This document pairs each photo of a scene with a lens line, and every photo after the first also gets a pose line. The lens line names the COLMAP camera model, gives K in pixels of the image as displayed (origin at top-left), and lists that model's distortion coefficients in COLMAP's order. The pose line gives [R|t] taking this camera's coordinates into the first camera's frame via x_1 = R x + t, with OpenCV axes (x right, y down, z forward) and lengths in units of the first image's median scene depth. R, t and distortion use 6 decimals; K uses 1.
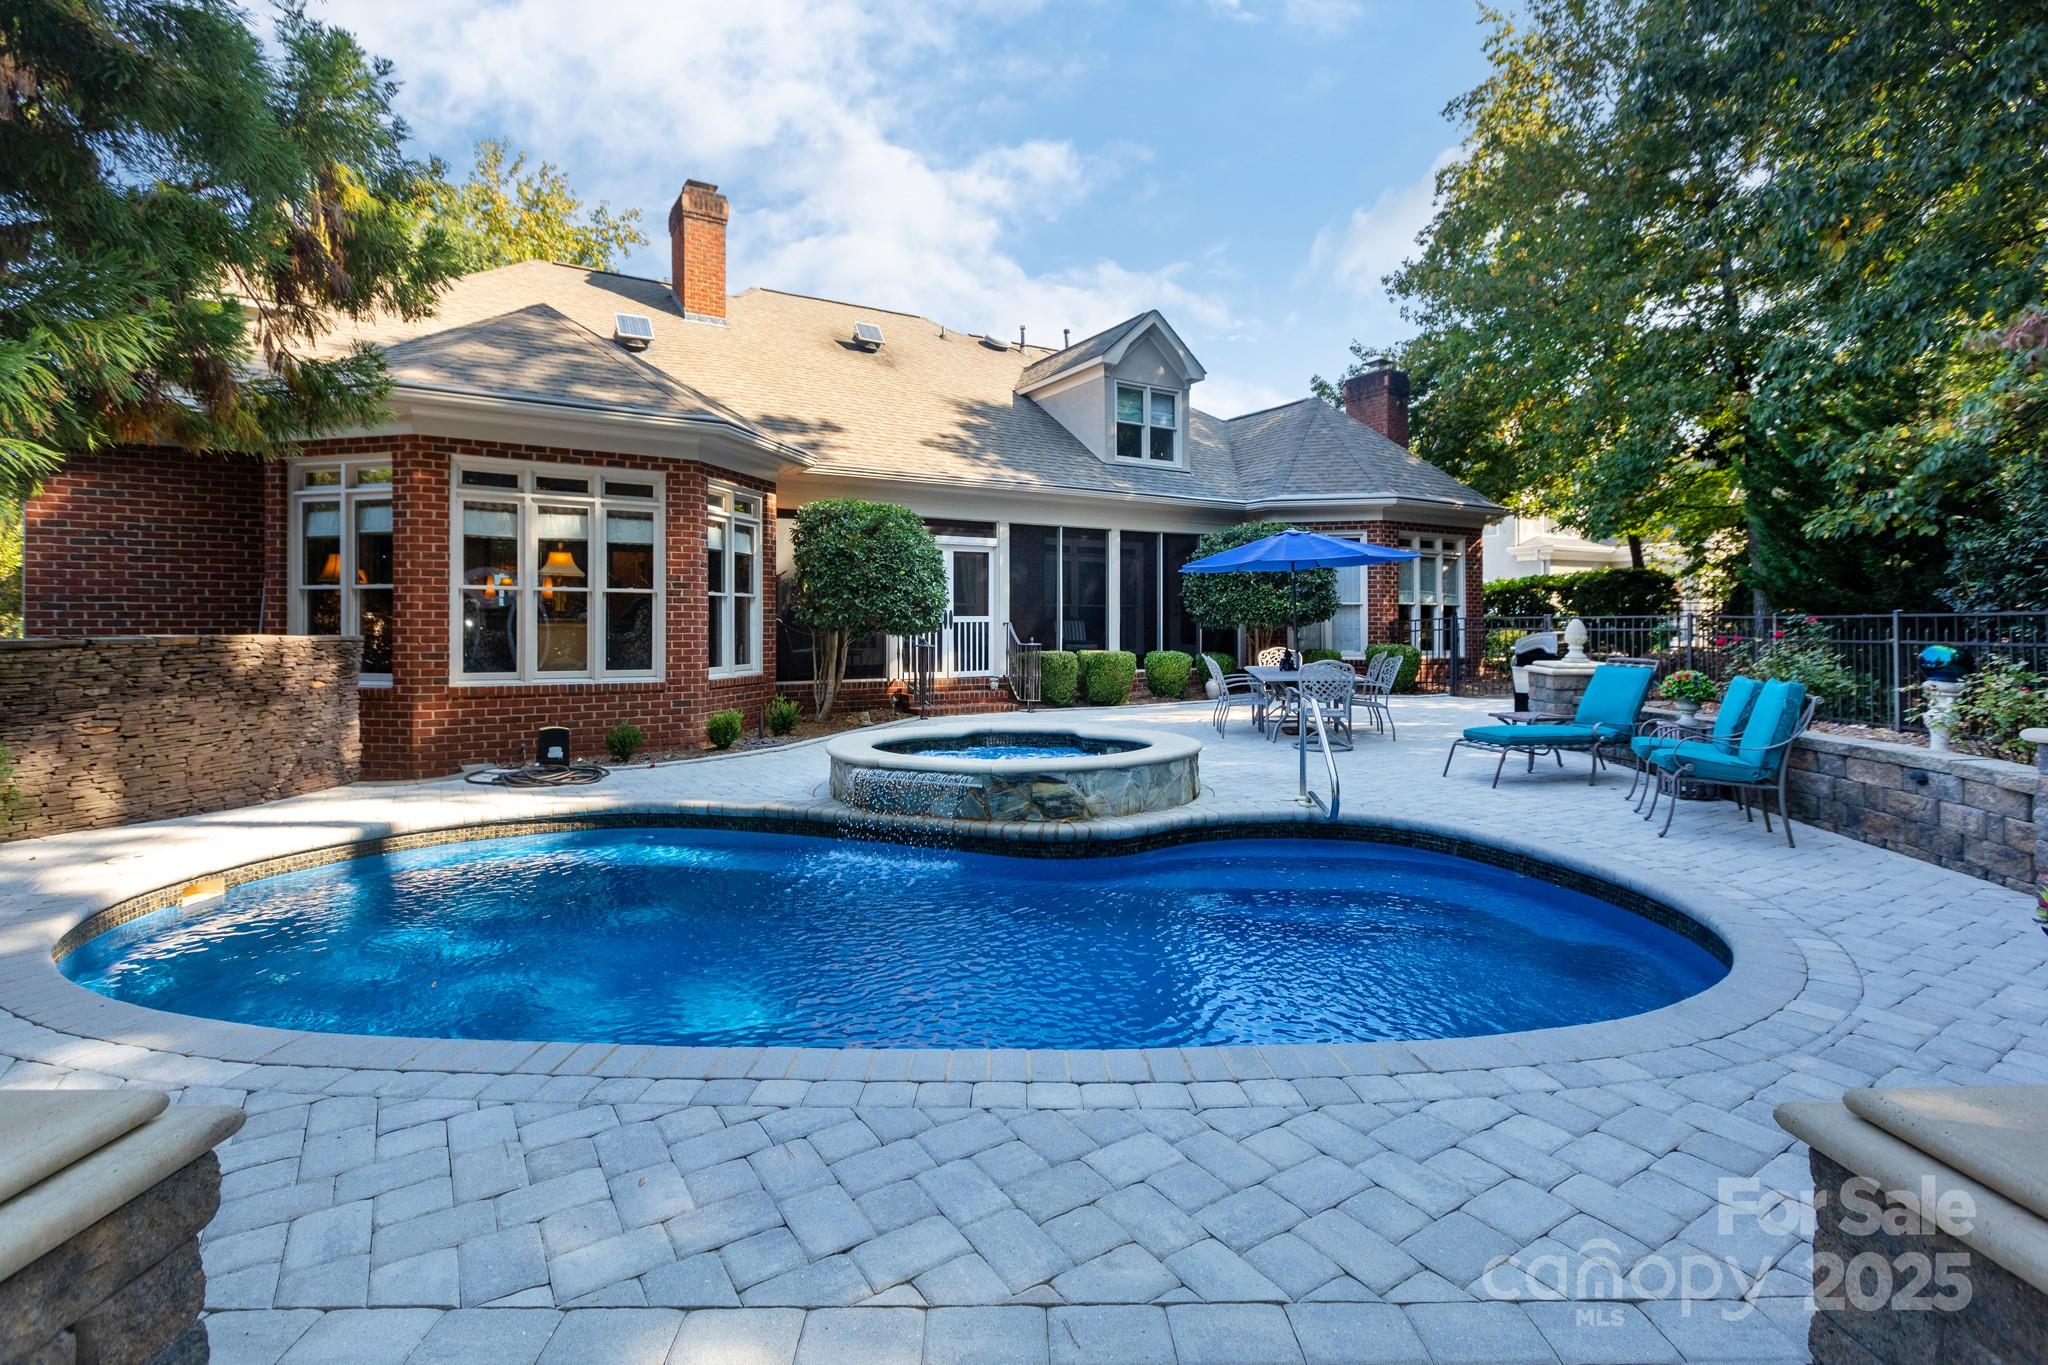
lens RADIAL K [[919.4, 0, 1022.9], [0, 919.4, 602.3], [0, 0, 1]] dist [0.014984, 0.000409]
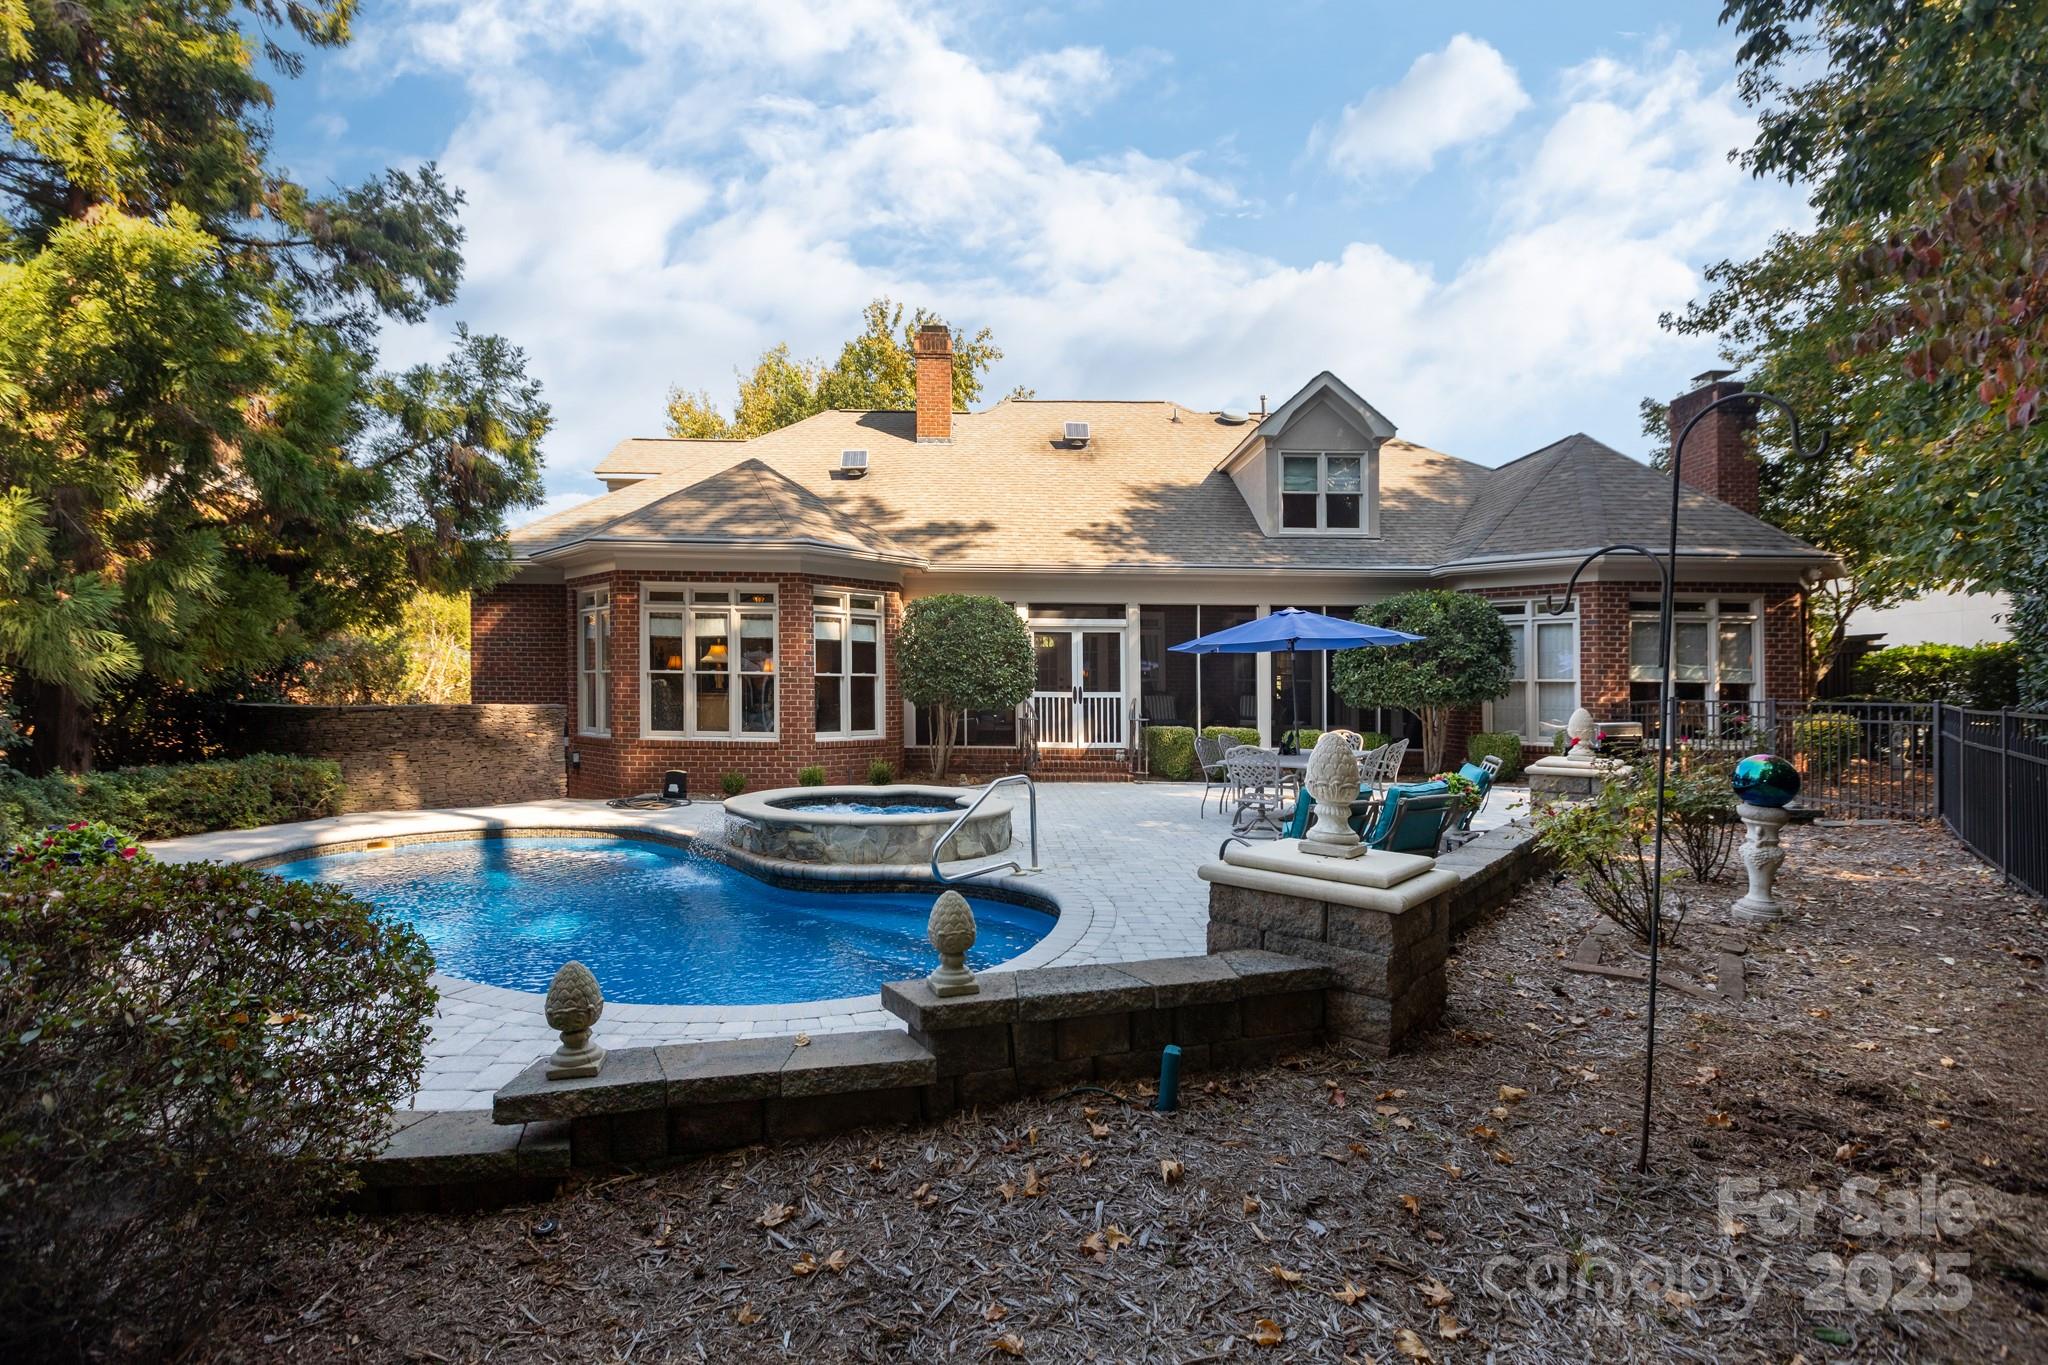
lens RADIAL K [[919.4, 0, 1023.7], [0, 919.4, 677.9], [0, 0, 1]] dist [0.014984, 0.000409]
pose [[0.870726, 0.003499, -0.491757, 0.400658], [0.002013, 0.999941, 0.010680, -0.013409], [0.491765, -0.010289, 0.870667, 0.015285]]
